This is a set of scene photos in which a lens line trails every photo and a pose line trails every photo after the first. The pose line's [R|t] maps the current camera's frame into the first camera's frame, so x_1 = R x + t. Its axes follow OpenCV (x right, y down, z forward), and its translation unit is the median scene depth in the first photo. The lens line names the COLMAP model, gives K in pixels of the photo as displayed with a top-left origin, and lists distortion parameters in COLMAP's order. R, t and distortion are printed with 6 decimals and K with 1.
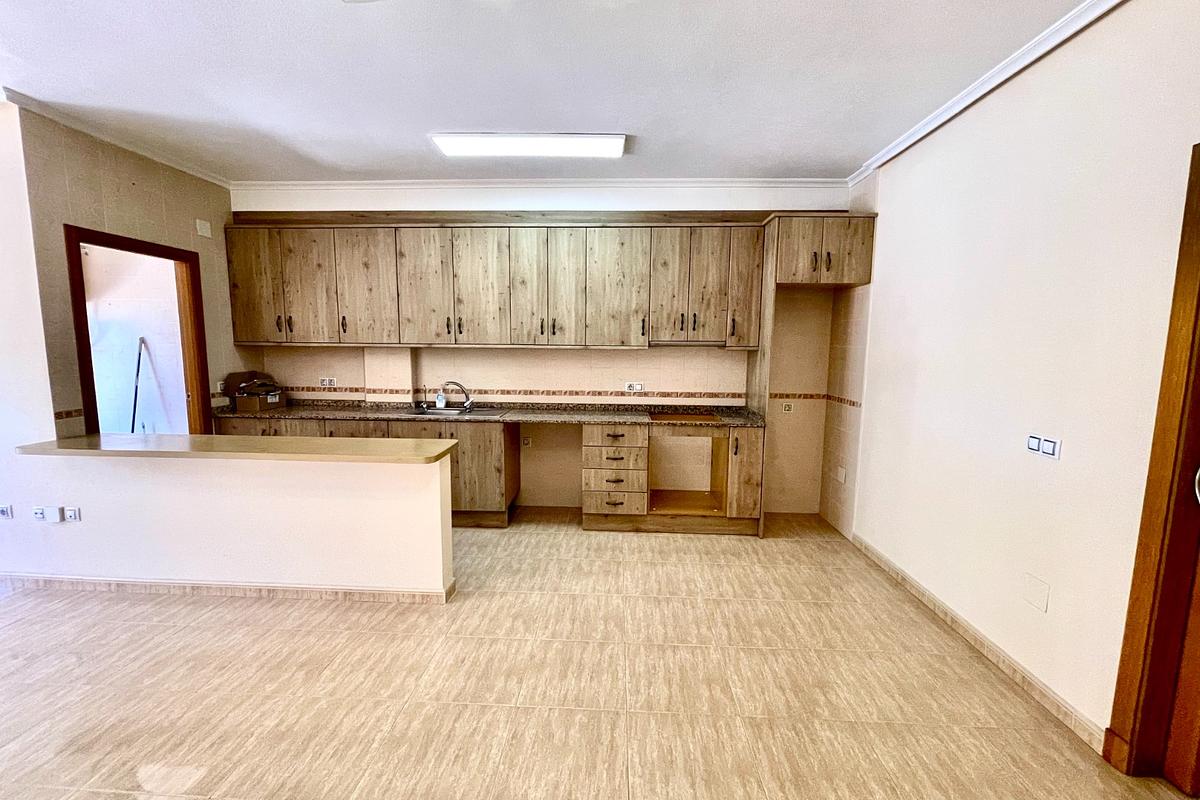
lens RADIAL K [[494.2, 0, 600.0], [0, 494.2, 400.0], [0, 0, 1]] dist [-0.000229, -0.000159]
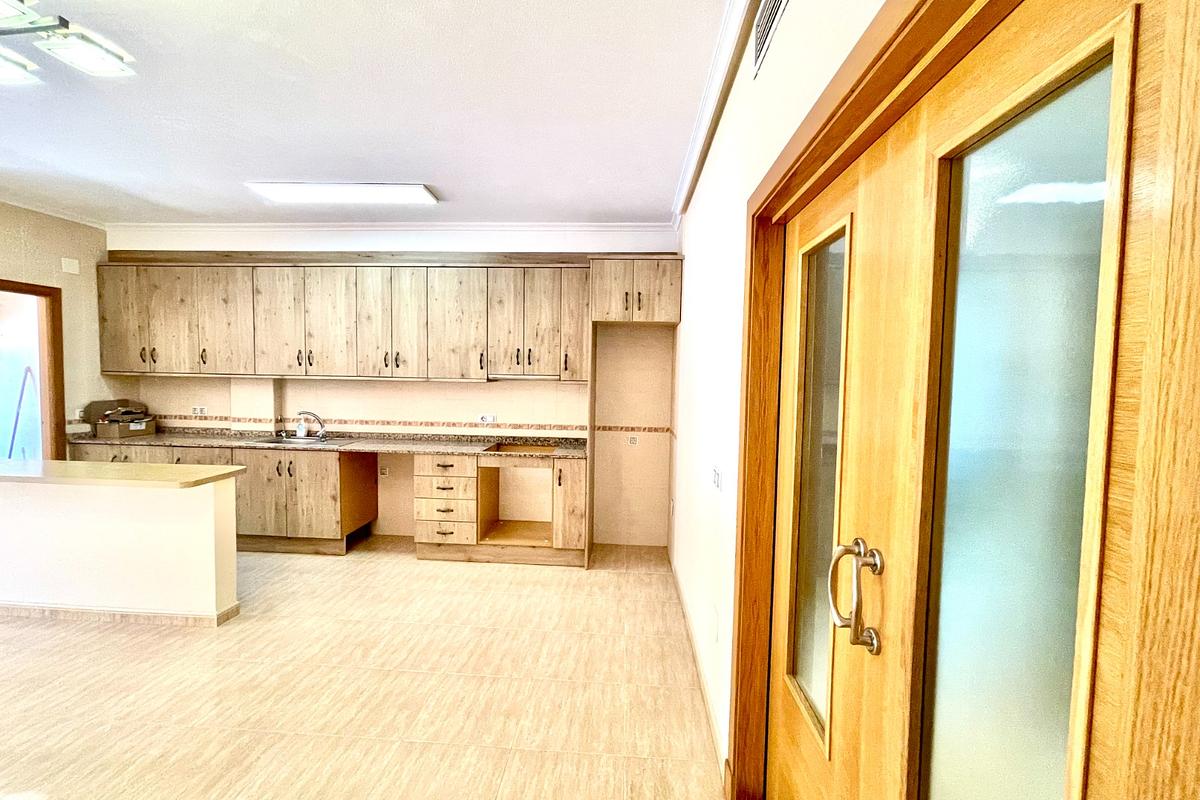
lens RADIAL K [[494.2, 0, 600.0], [0, 494.2, 400.0], [0, 0, 1]] dist [-0.000229, -0.000159]
pose [[0.999792, 0.010429, -0.017546, 0.356912], [-0.011529, 0.997897, -0.063789, -0.002348], [0.016844, 0.063978, 0.997809, -0.030190]]
